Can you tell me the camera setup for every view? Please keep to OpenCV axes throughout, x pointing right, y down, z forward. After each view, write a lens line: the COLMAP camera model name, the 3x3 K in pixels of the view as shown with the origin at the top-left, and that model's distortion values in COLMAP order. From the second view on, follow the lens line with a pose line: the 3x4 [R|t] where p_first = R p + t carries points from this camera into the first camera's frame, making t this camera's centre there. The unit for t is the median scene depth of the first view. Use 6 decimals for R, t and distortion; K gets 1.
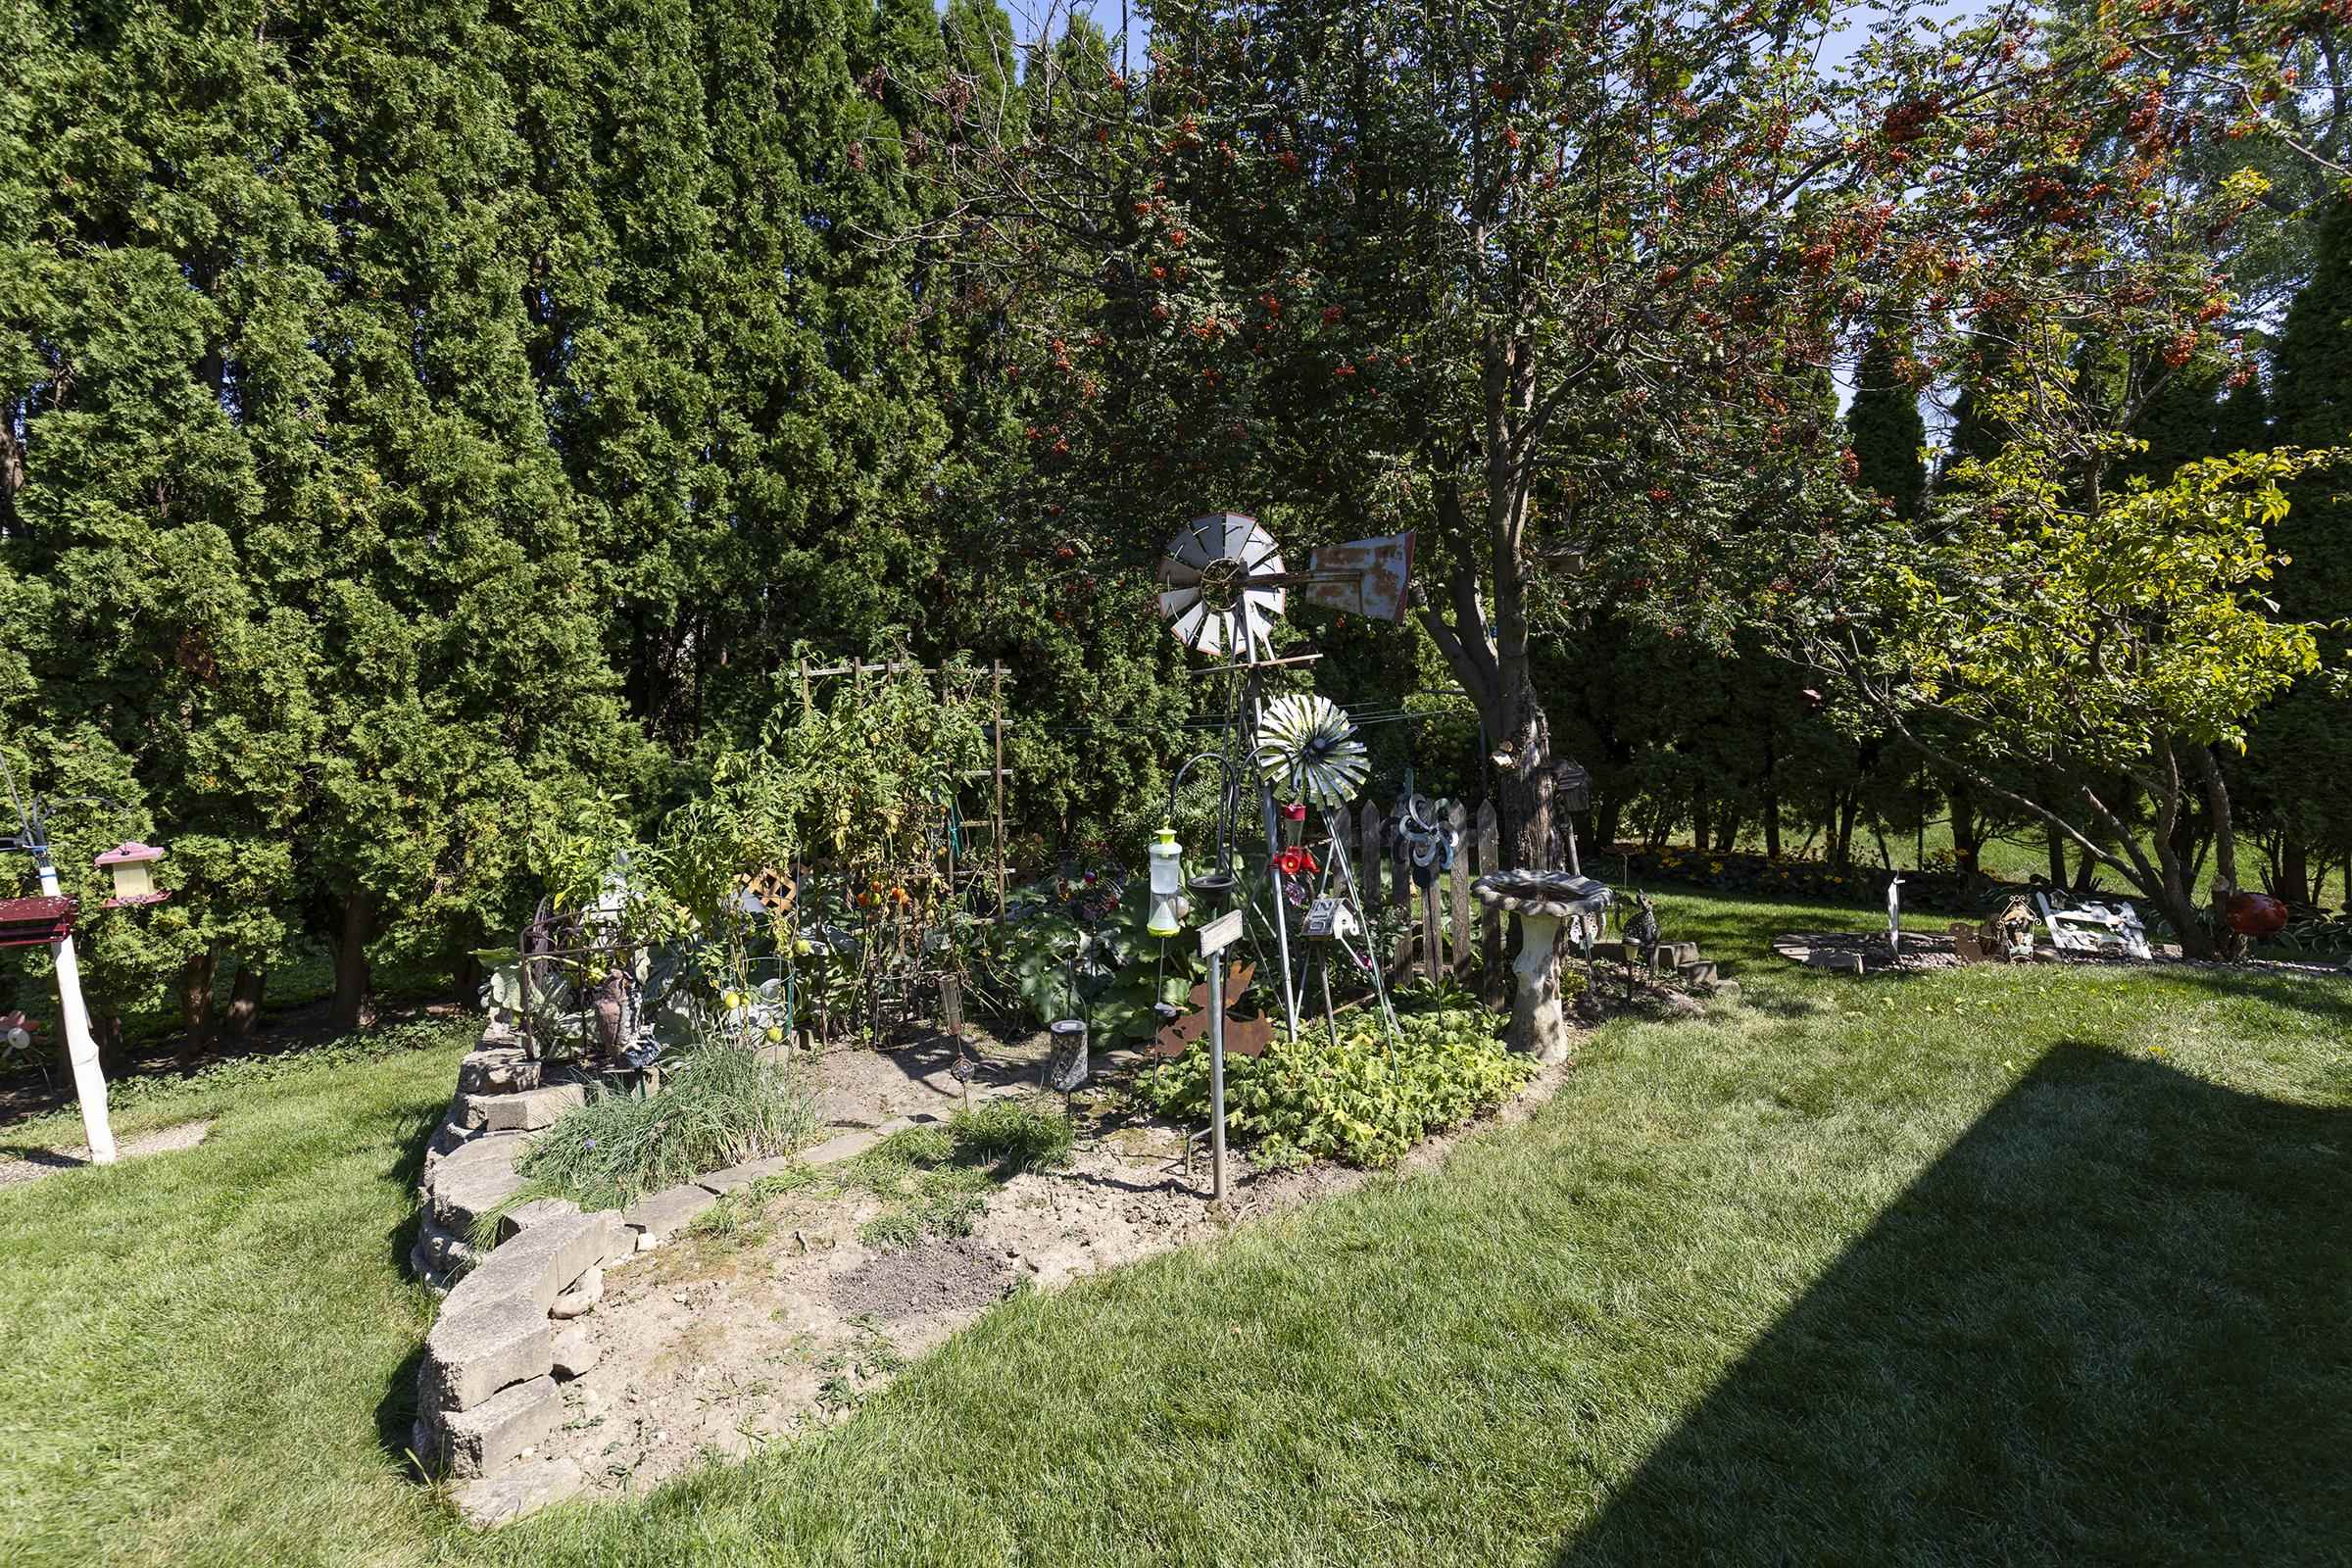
lens RADIAL K [[1071.6, 0, 1176.0], [0, 1071.6, 784.0], [0, 0, 1]] dist [0.023607, -0.000595]
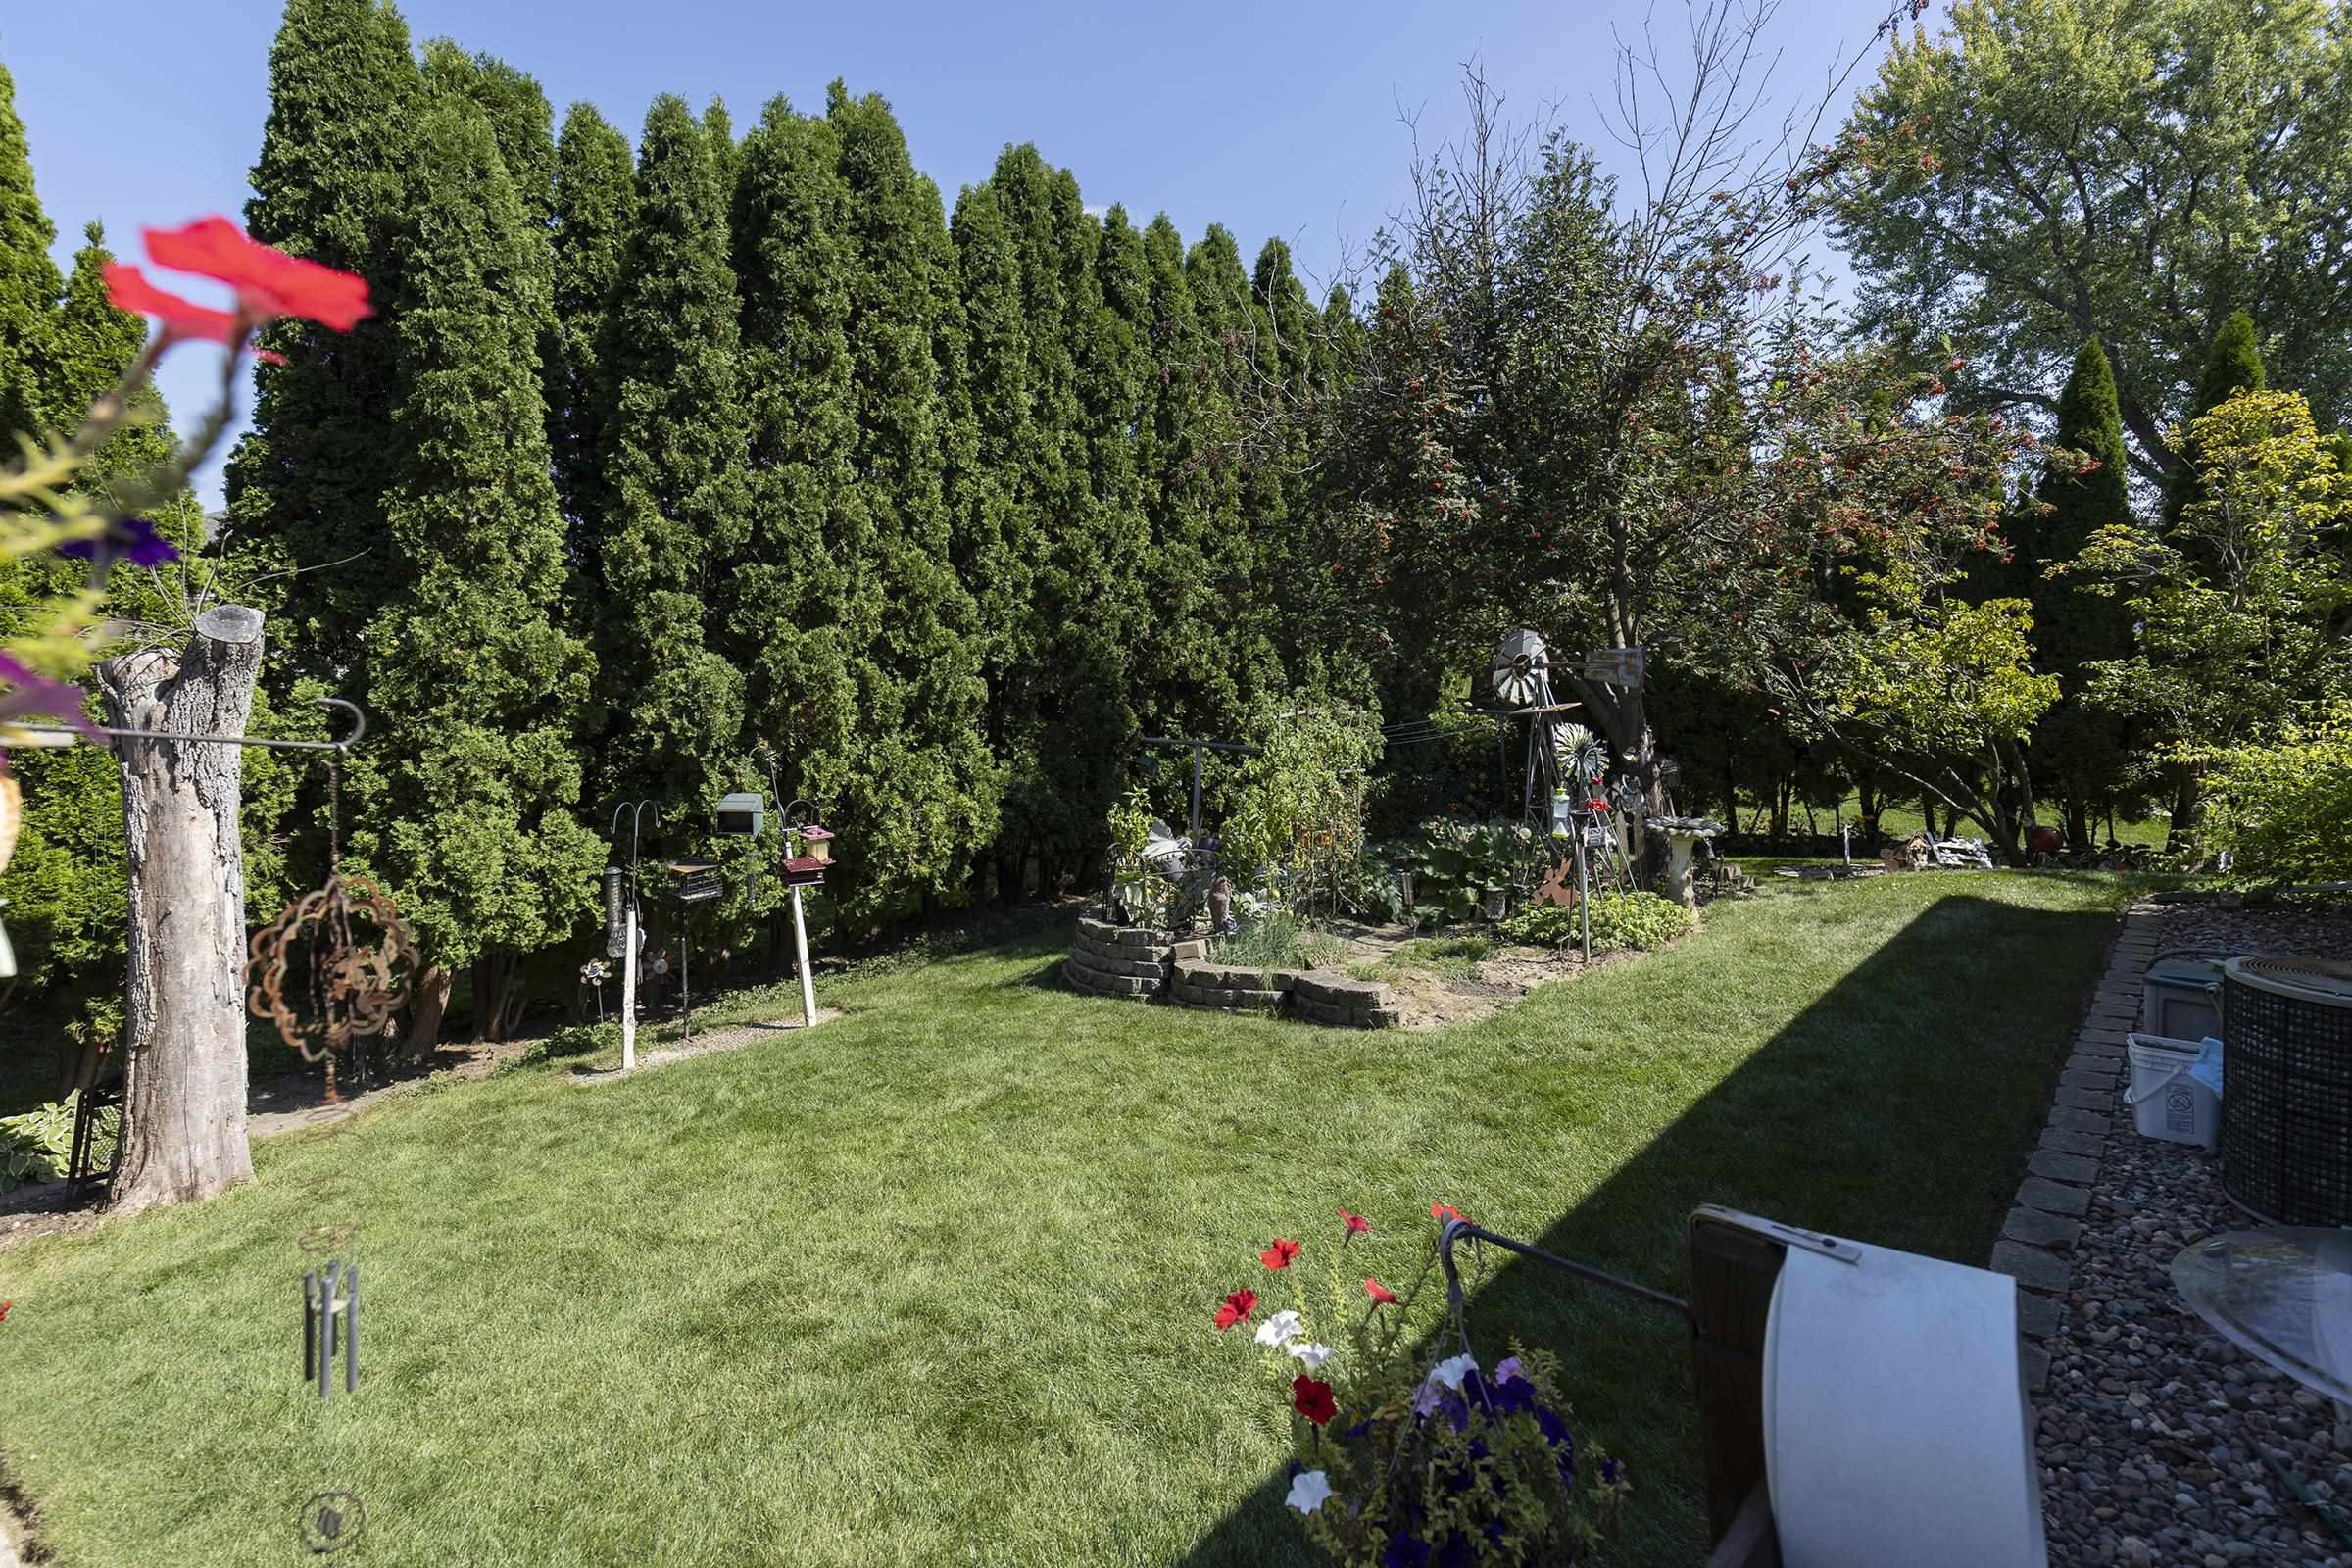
lens RADIAL K [[1070.5, 0, 1173.1], [0, 1070.5, 731.5], [0, 0, 1]] dist [0.013956, -0.001383]
pose [[0.996496, -0.020859, 0.080993, -0.416801], [0.026002, 0.997676, -0.062979, 0.018759], [-0.079492, 0.064865, 0.994723, -0.477410]]
